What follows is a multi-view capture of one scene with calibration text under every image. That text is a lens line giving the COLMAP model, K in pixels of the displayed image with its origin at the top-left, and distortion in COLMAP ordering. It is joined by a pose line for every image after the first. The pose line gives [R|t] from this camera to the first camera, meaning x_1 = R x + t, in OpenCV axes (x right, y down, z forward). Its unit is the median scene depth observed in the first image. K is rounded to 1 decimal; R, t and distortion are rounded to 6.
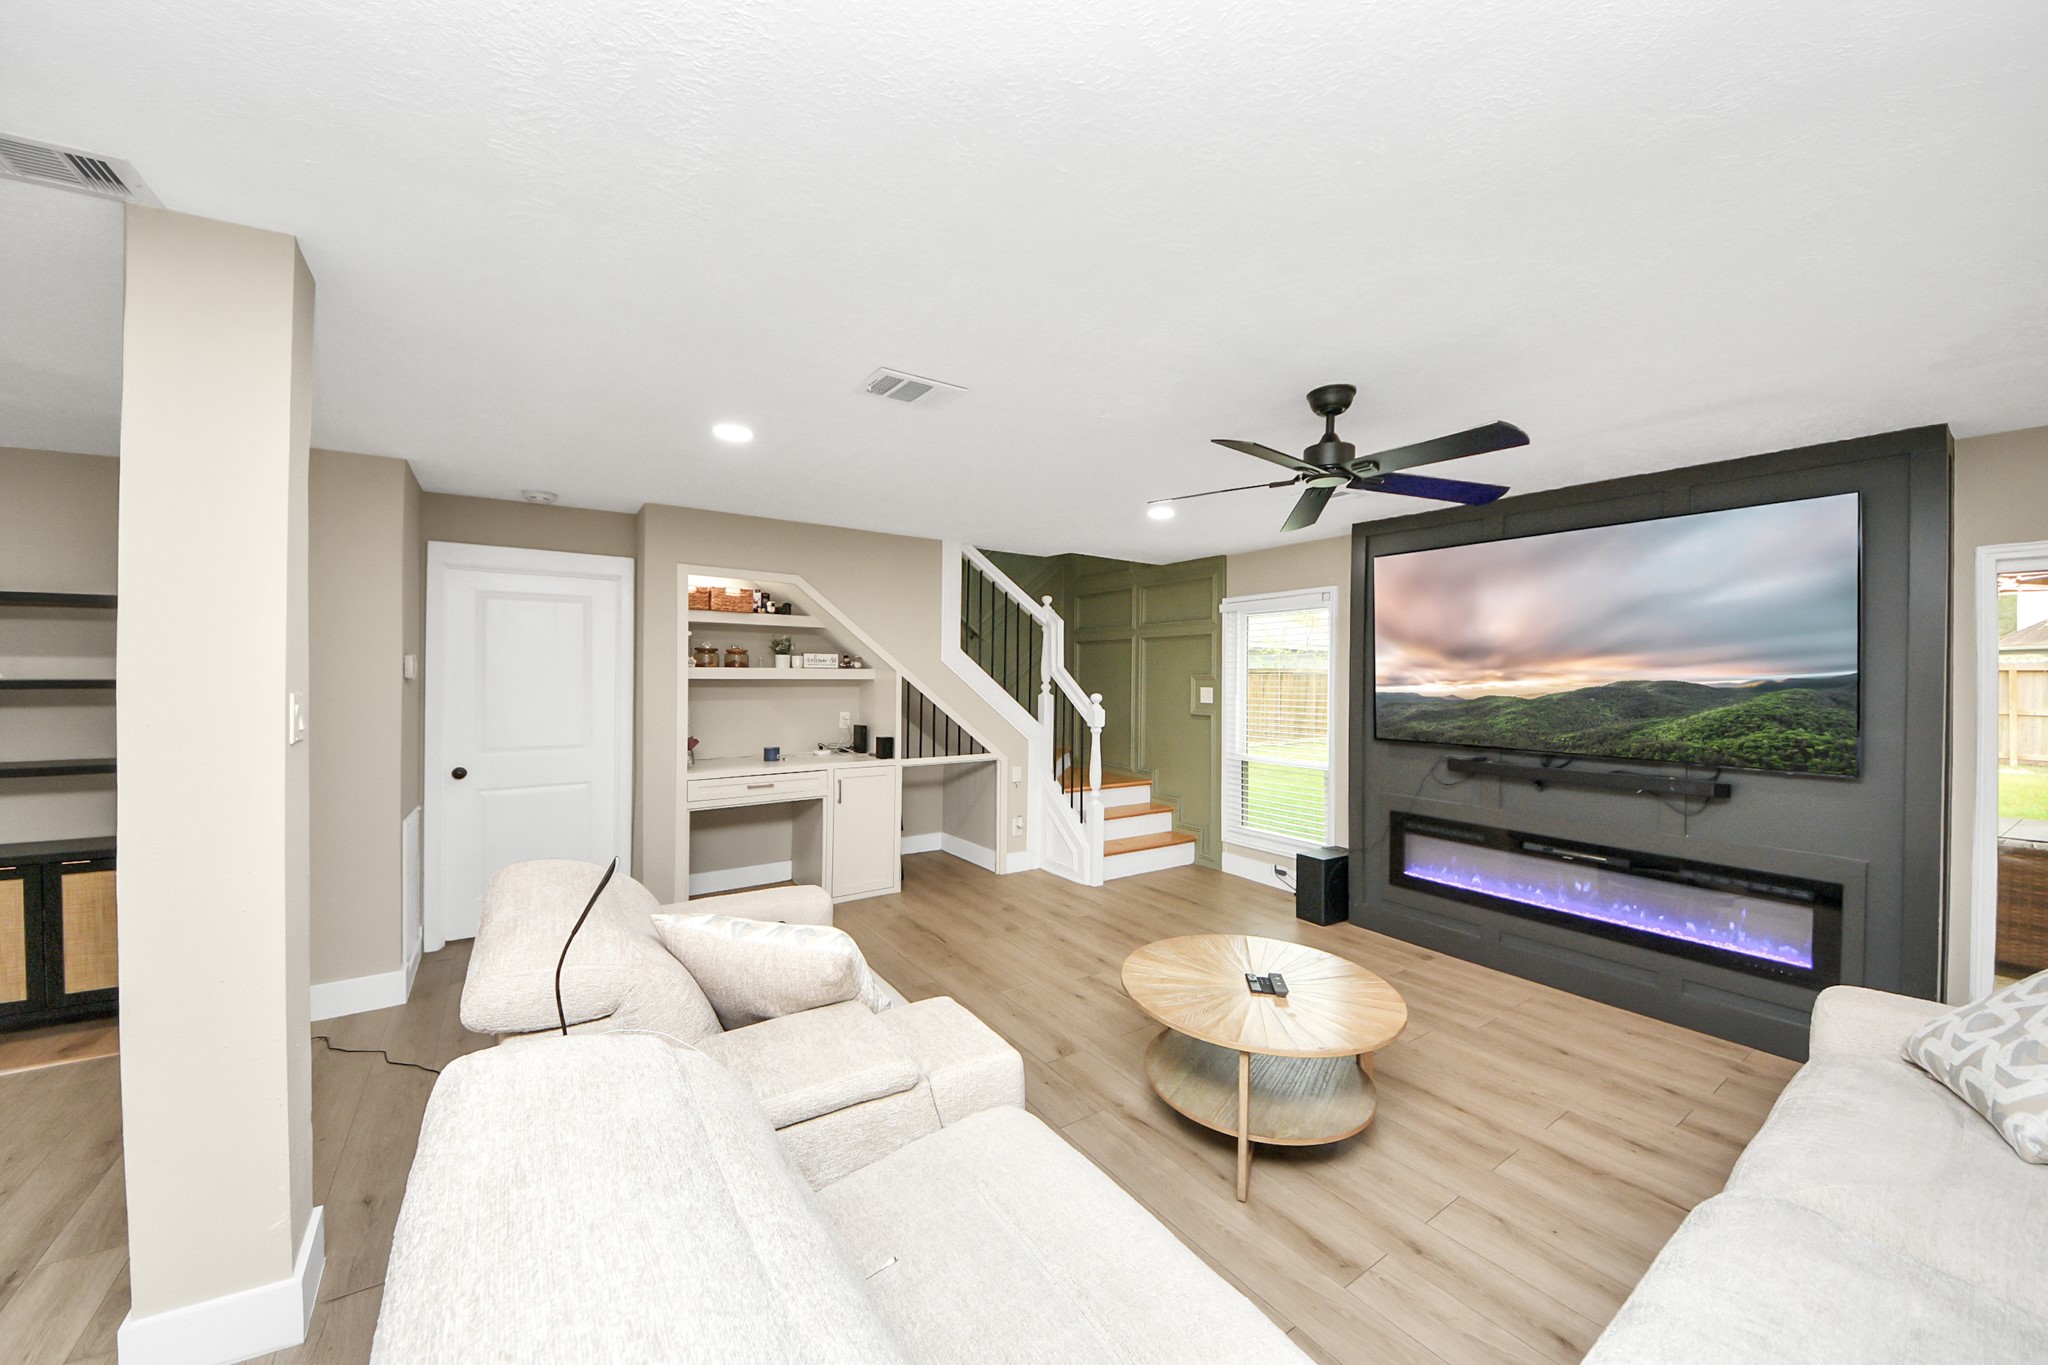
lens RADIAL K [[731.0, 0, 996.6], [0, 731.0, 678.5], [0, 0, 1]] dist [0.014088, -0.000032]
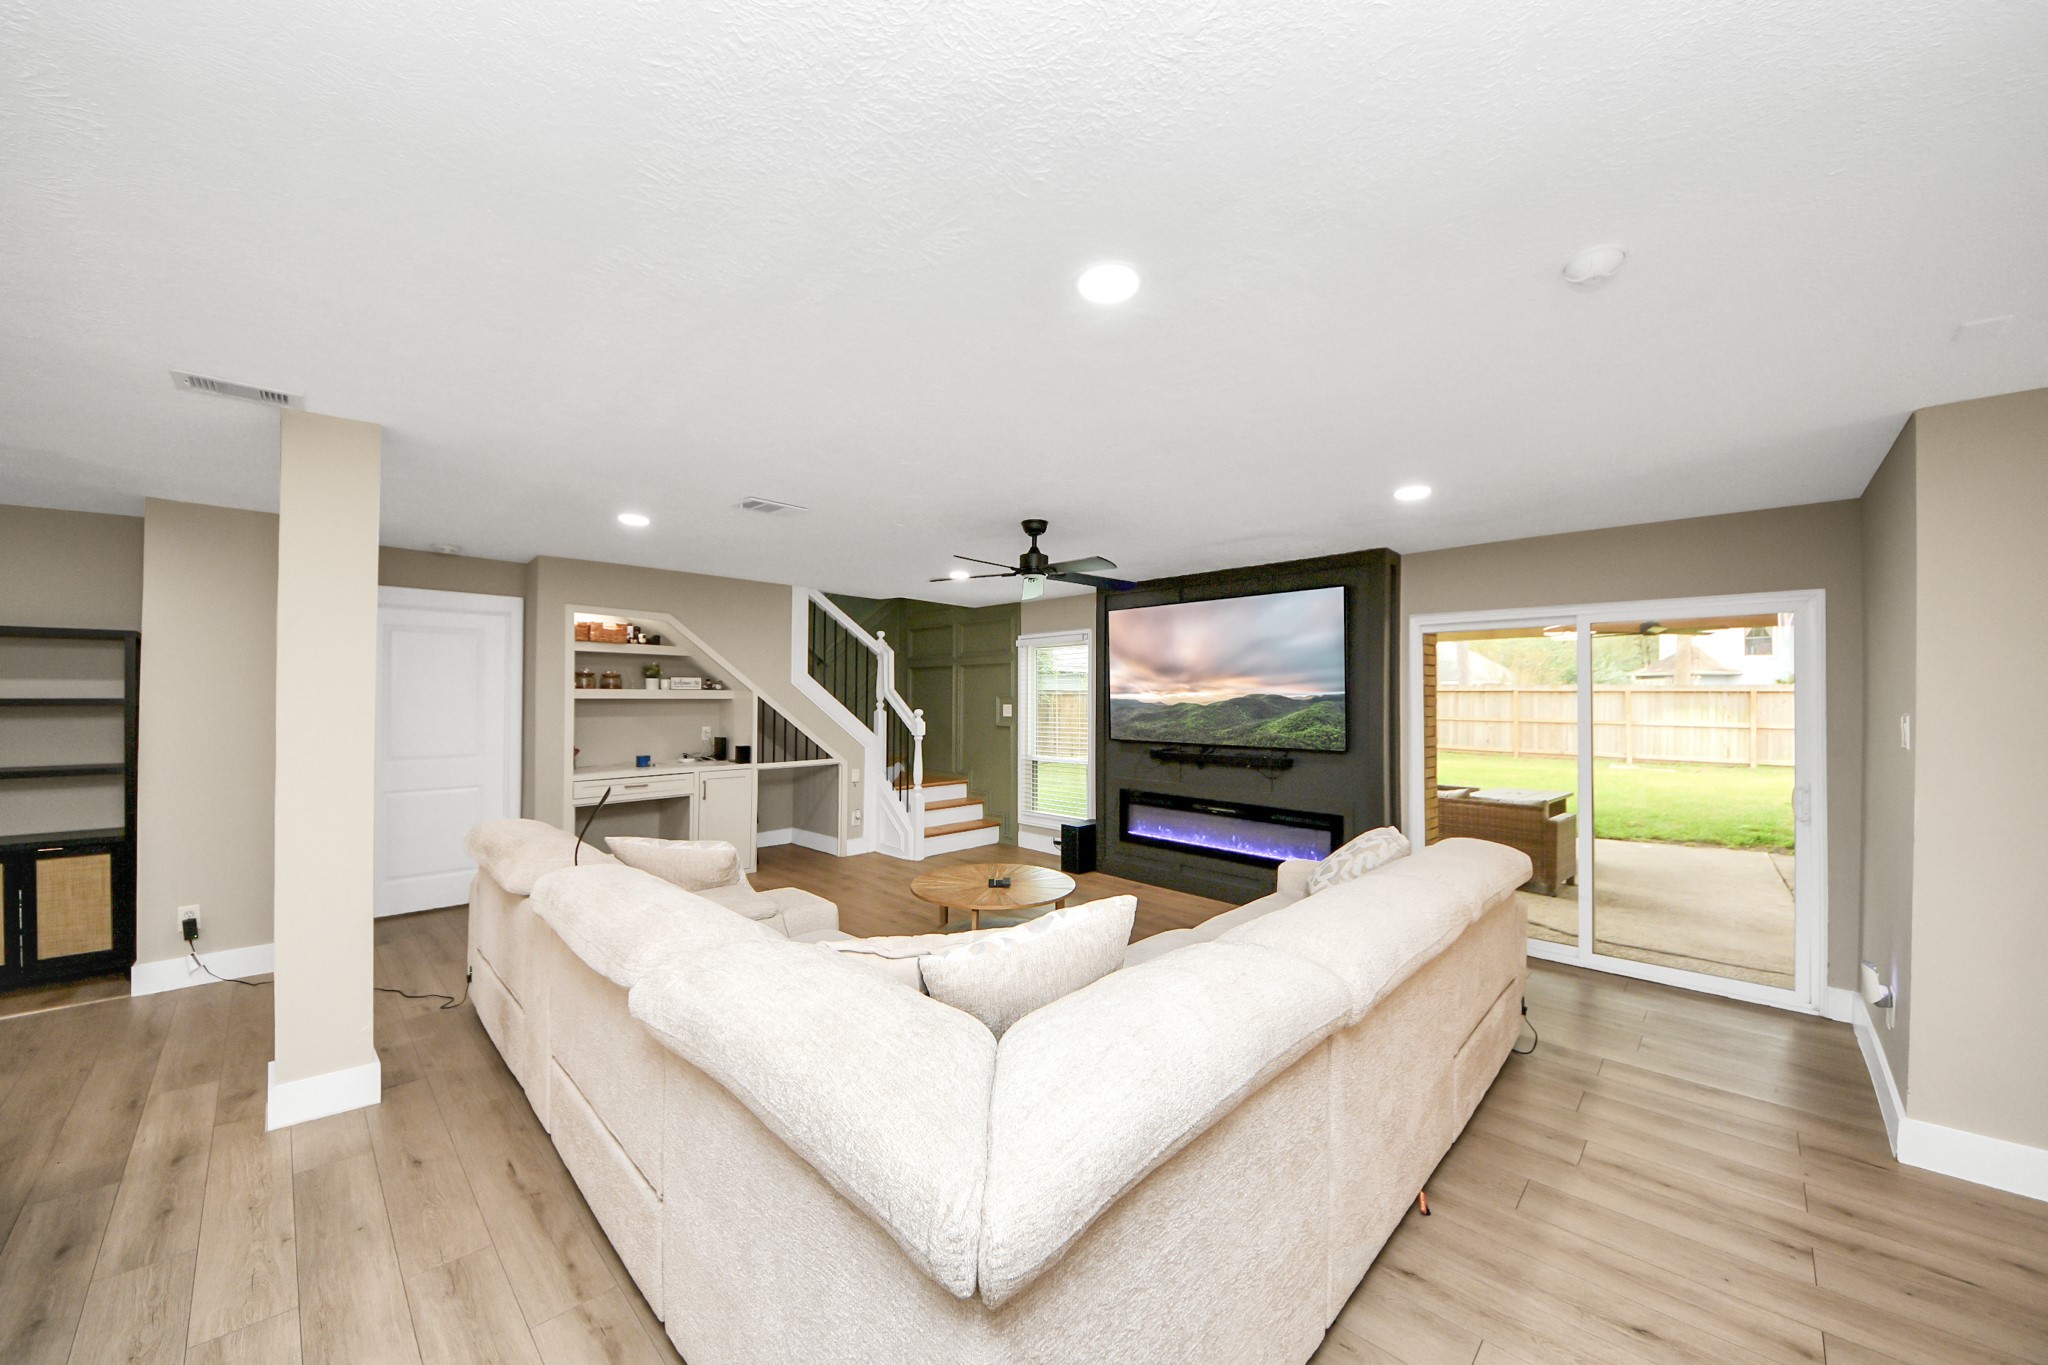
lens RADIAL K [[735.1, 0, 1010.9], [0, 735.1, 690.4], [0, 0, 1]] dist [0.015586, -0.000143]
pose [[0.977471, -0.001414, 0.211067, 0.024705], [0.004622, 0.999881, -0.014707, 0.007513], [-0.211021, 0.015351, 0.977361, -0.295819]]
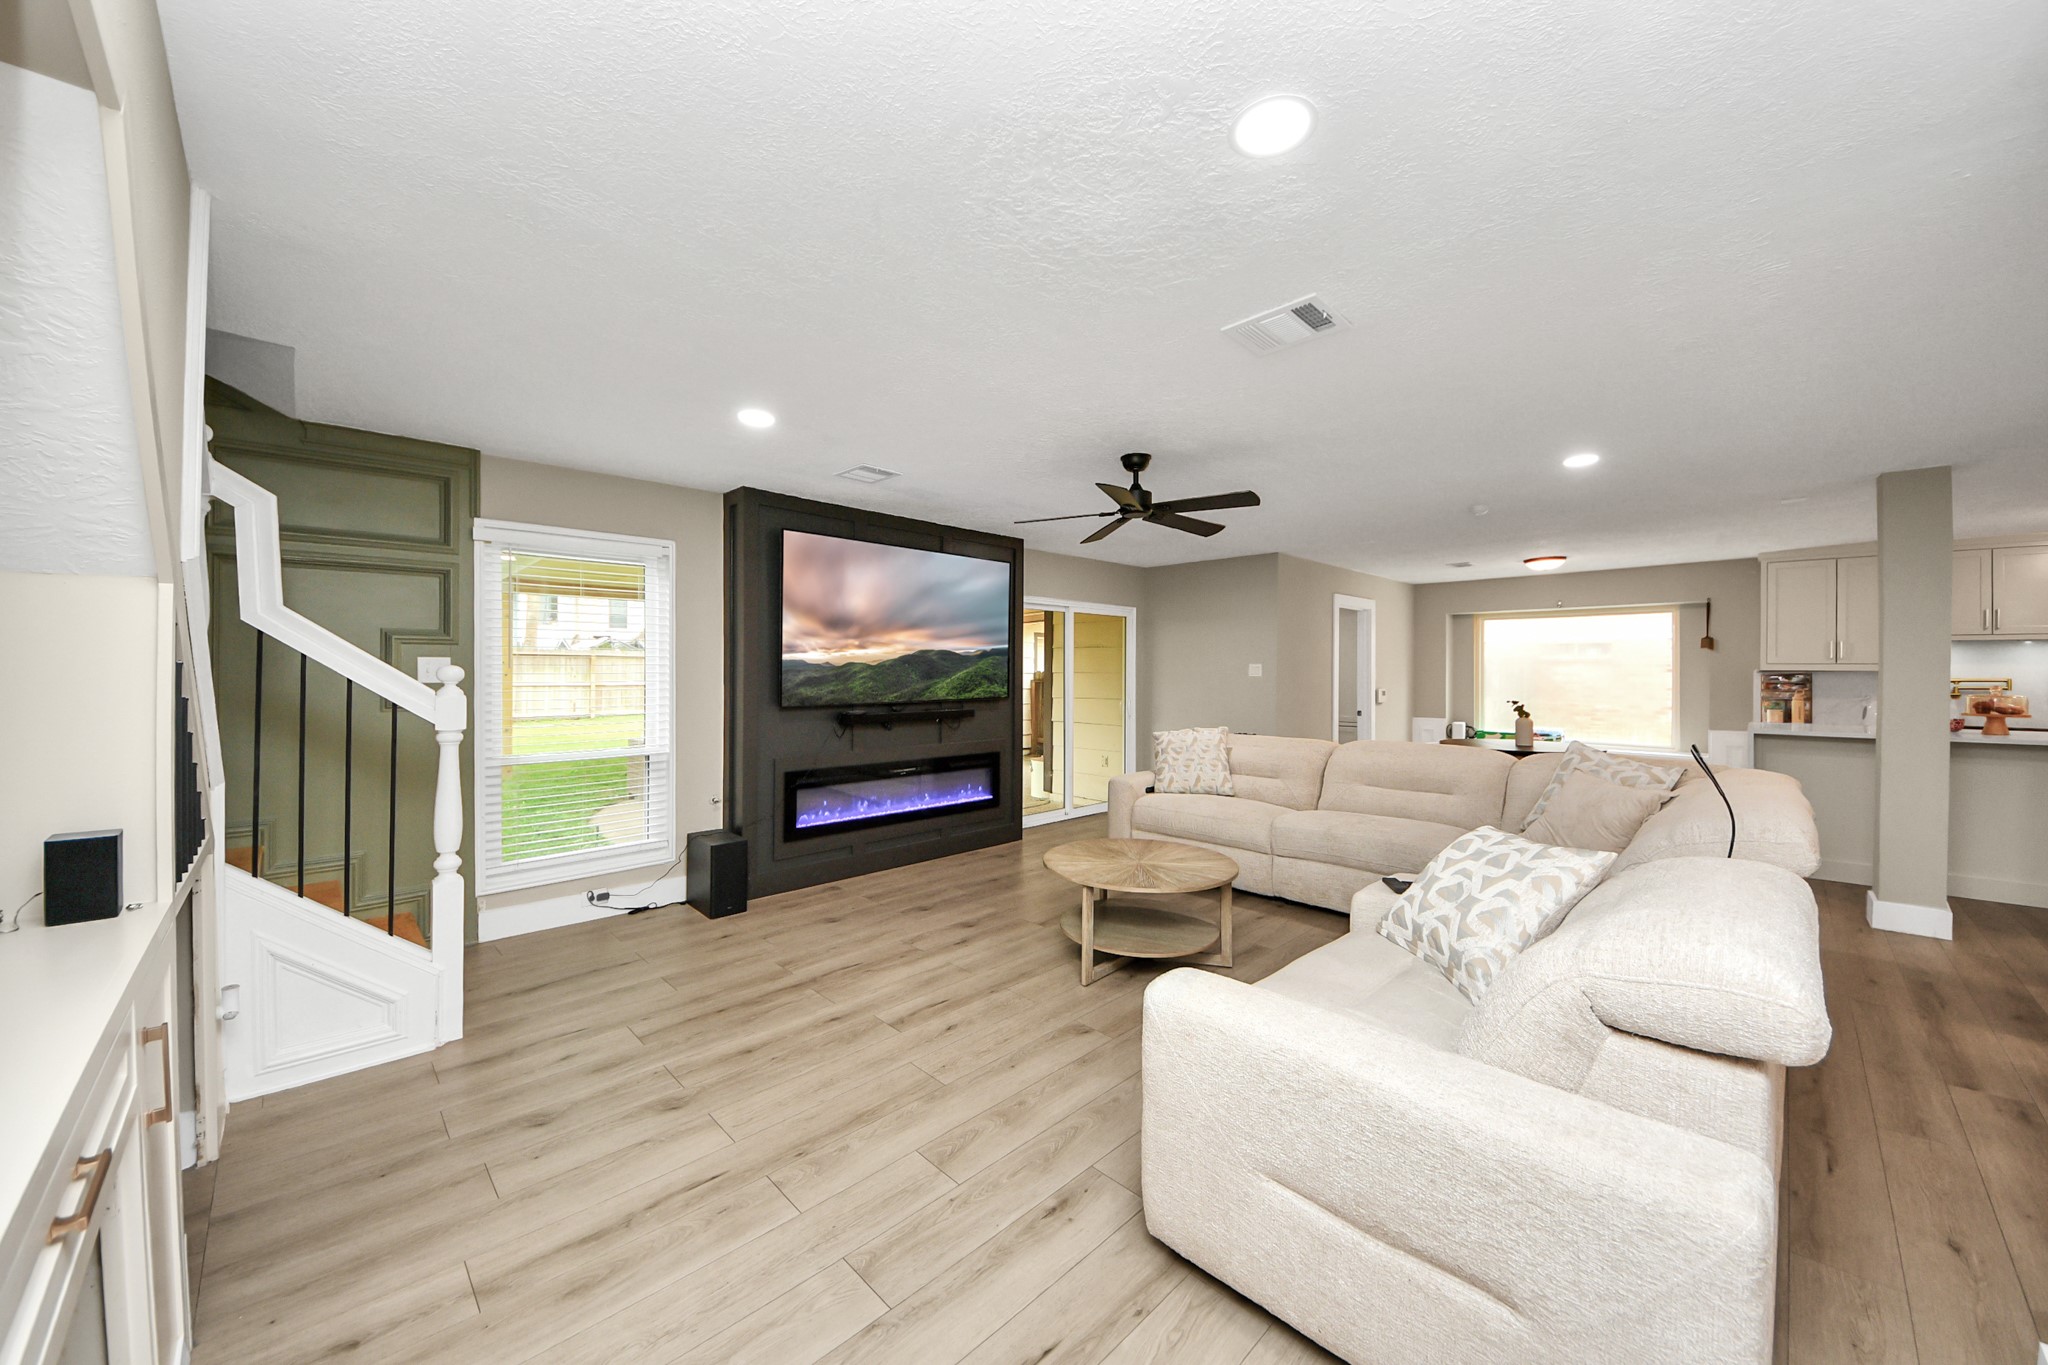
lens RADIAL K [[738.0, 0, 1043.0], [0, 738.0, 663.5], [0, 0, 1]] dist [0.015424, -0.000026]
pose [[-0.218430, 0.000396, 0.975853, -0.484487], [-0.003249, 0.999994, -0.001133, 0.020549], [-0.975847, -0.003418, -0.218427, 0.736288]]
